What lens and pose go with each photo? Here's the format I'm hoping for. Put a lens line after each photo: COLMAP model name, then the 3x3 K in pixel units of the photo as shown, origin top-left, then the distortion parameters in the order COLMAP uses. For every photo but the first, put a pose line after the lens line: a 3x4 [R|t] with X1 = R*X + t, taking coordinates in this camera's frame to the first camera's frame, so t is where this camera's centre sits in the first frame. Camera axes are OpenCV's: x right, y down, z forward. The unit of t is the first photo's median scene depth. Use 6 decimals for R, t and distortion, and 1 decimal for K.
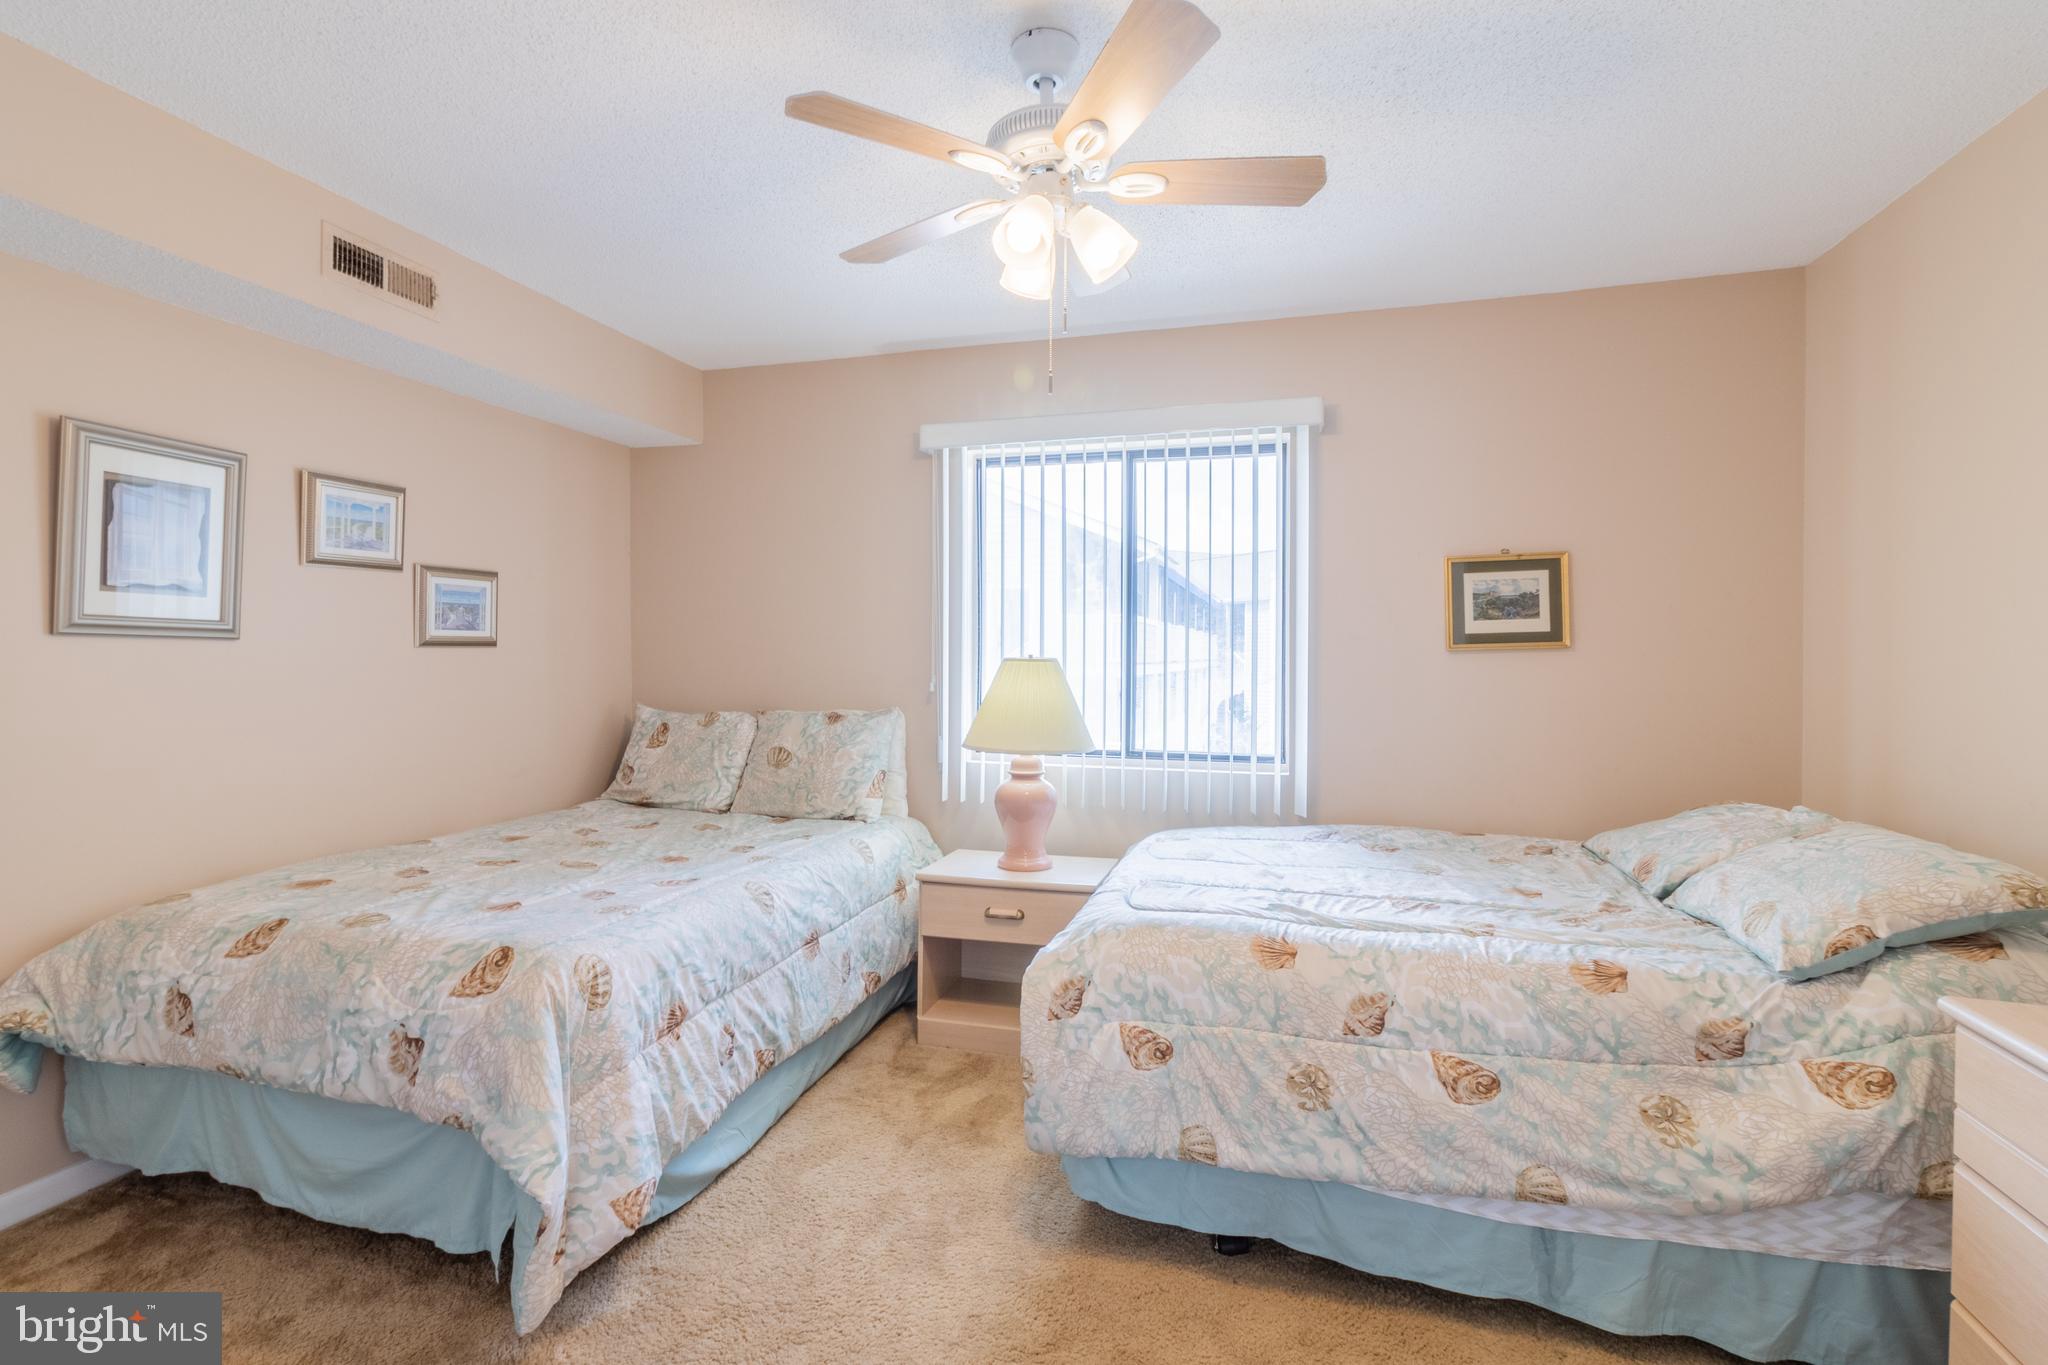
lens RADIAL K [[942.4, 0, 1022.3], [0, 942.4, 661.0], [0, 0, 1]] dist [0.009760, -0.002237]
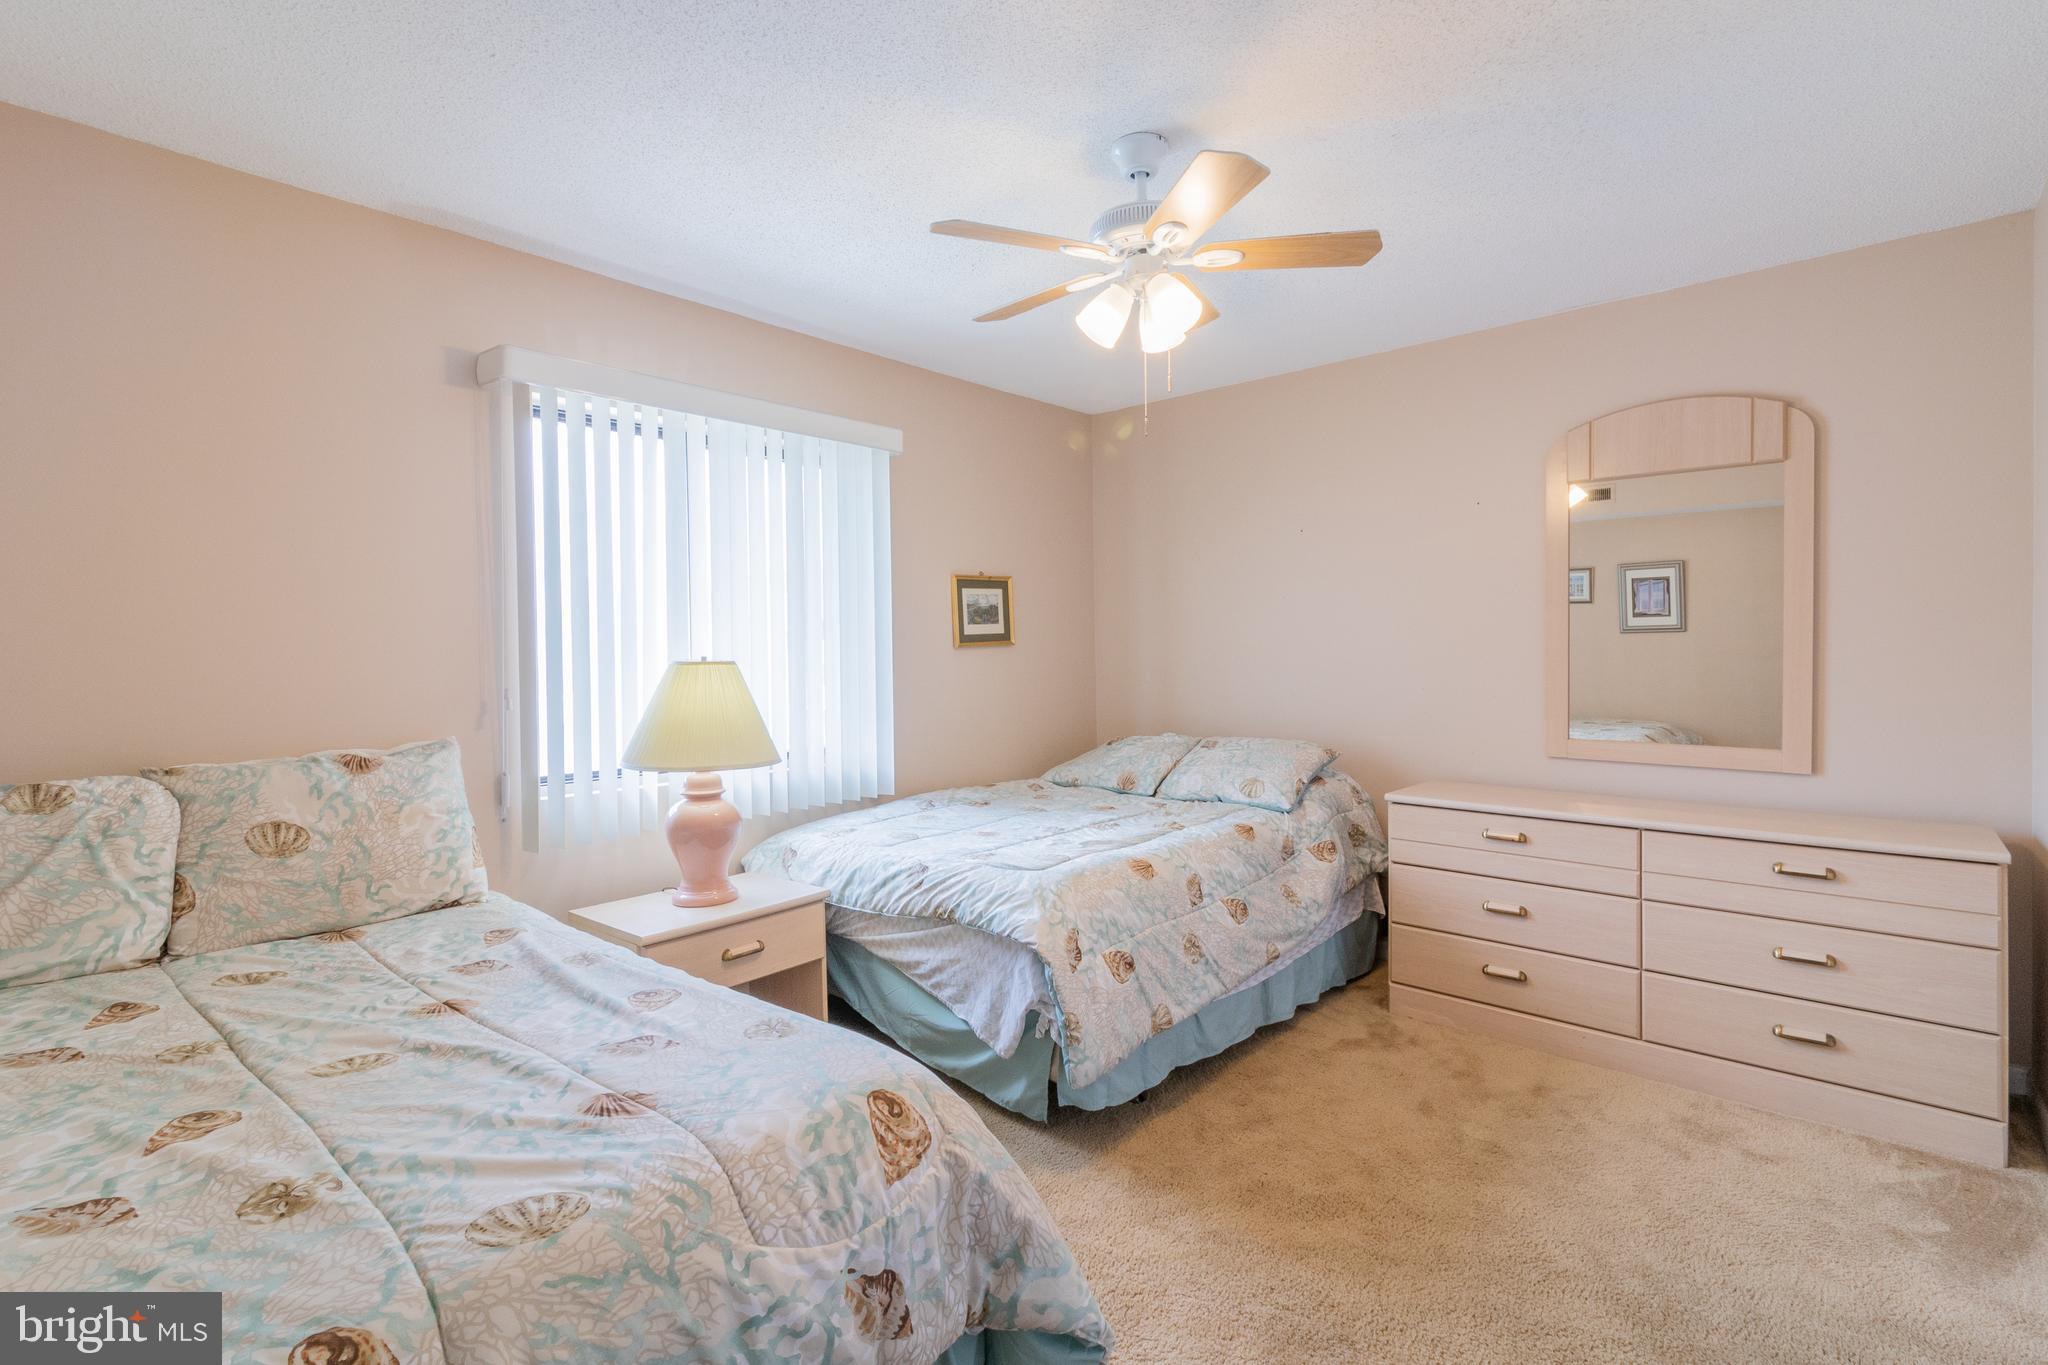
lens RADIAL K [[942.4, 0, 1022.3], [0, 942.4, 661.0], [0, 0, 1]] dist [0.009760, -0.002237]
pose [[0.429289, -0.021410, 0.902913, -0.678884], [0.019754, 0.999702, 0.014312, -0.009644], [-0.902951, 0.011692, 0.429584, 0.372991]]
